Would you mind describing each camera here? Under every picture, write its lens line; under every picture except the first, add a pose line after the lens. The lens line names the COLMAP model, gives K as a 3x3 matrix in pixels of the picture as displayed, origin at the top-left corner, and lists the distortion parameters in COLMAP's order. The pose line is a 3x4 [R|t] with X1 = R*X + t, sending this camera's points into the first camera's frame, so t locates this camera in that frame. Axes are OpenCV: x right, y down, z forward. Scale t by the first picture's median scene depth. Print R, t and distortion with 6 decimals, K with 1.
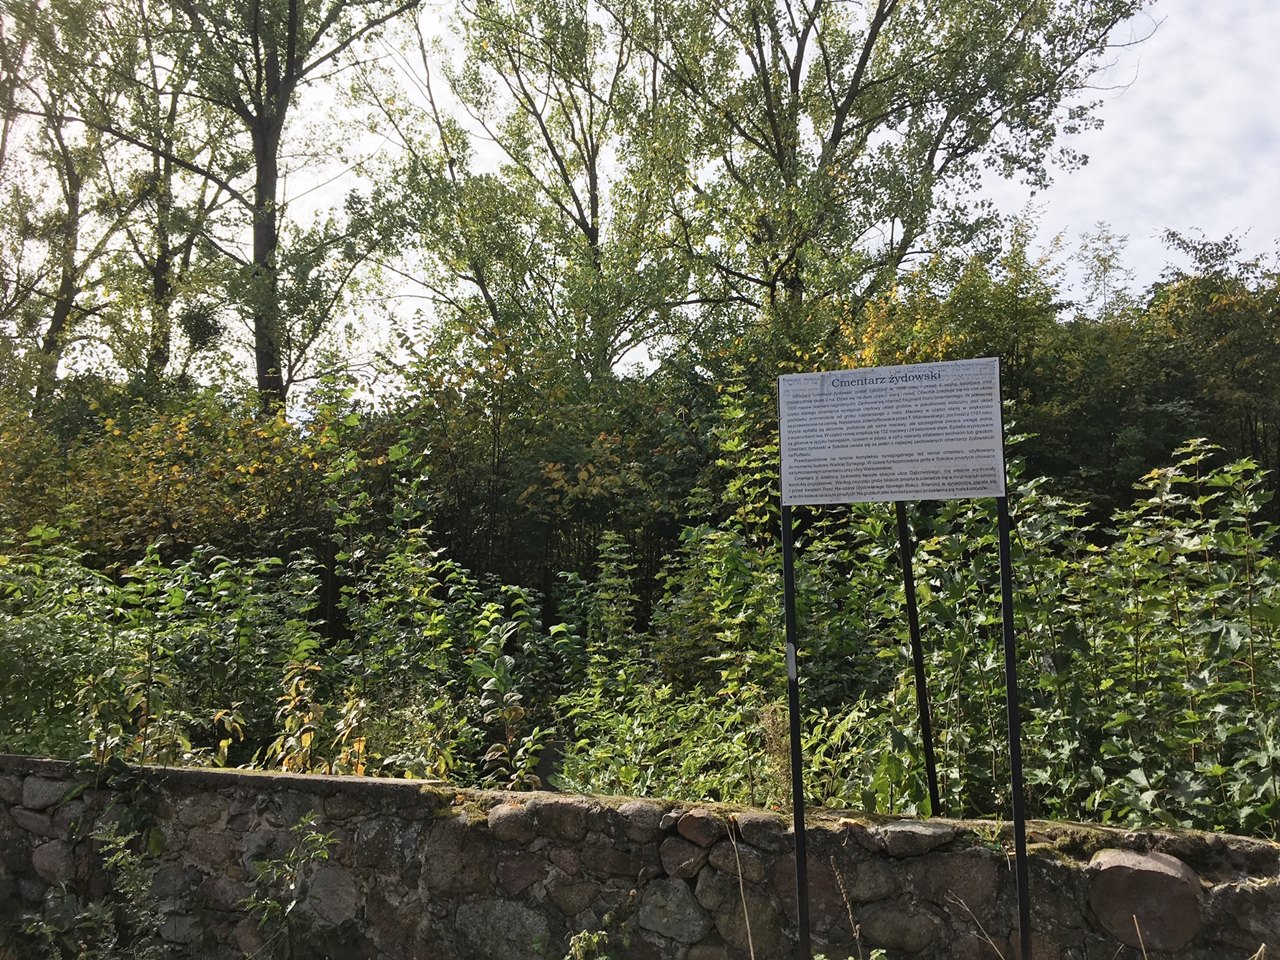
lens RADIAL K [[1235.4, 0, 674.3], [0, 1235.4, 488.1], [0, 0, 1]] dist [0.121229, -0.209452]
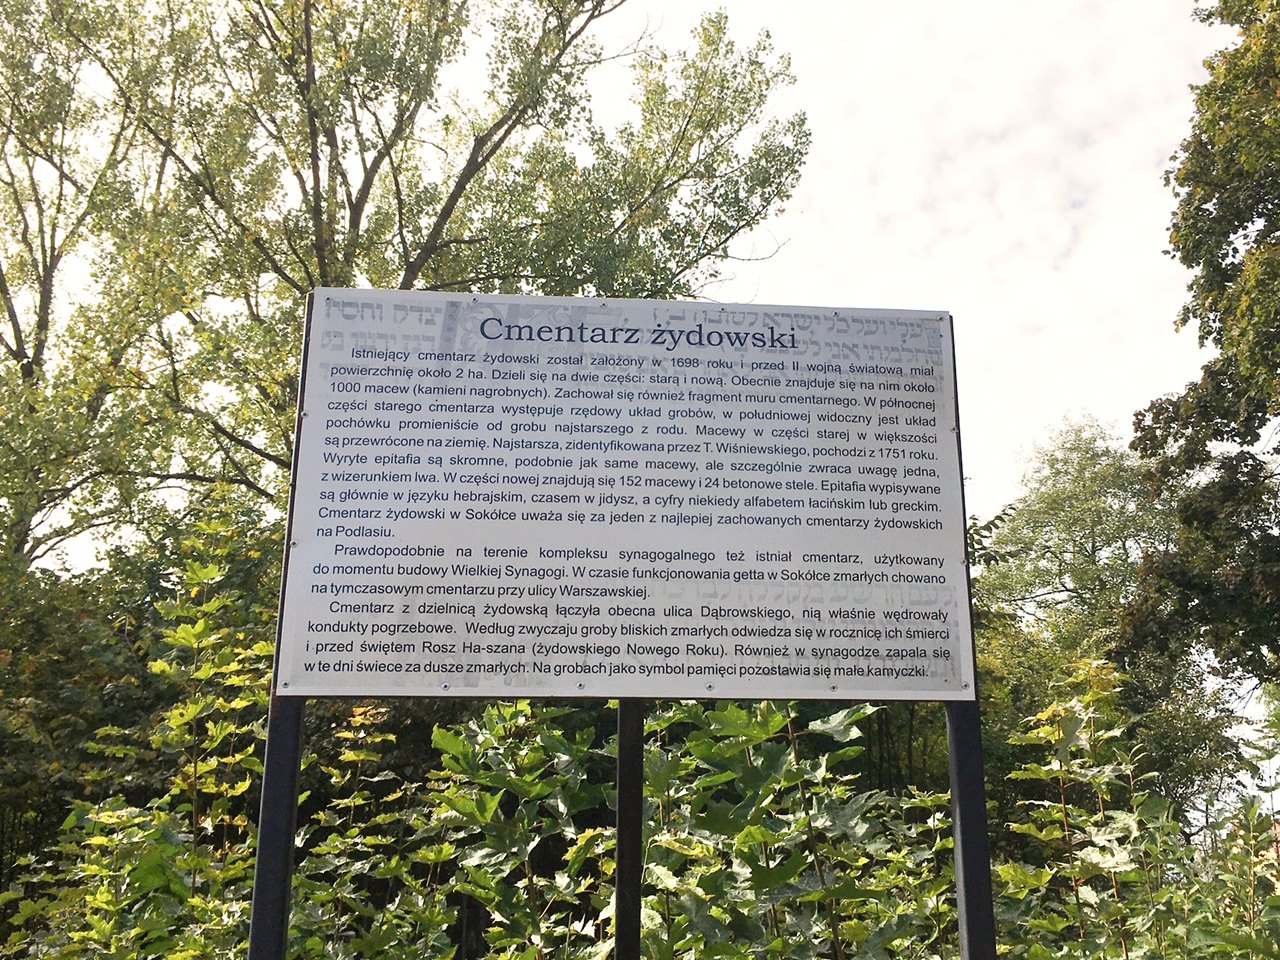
lens RADIAL K [[1235.4, 0, 674.3], [0, 1235.4, 488.1], [0, 0, 1]] dist [0.121229, -0.209452]
pose [[0.922657, 0.135406, 0.361067, 0.022699], [-0.046887, 0.968769, -0.243492, 0.014268], [-0.382761, 0.207730, 0.900190, 0.273944]]
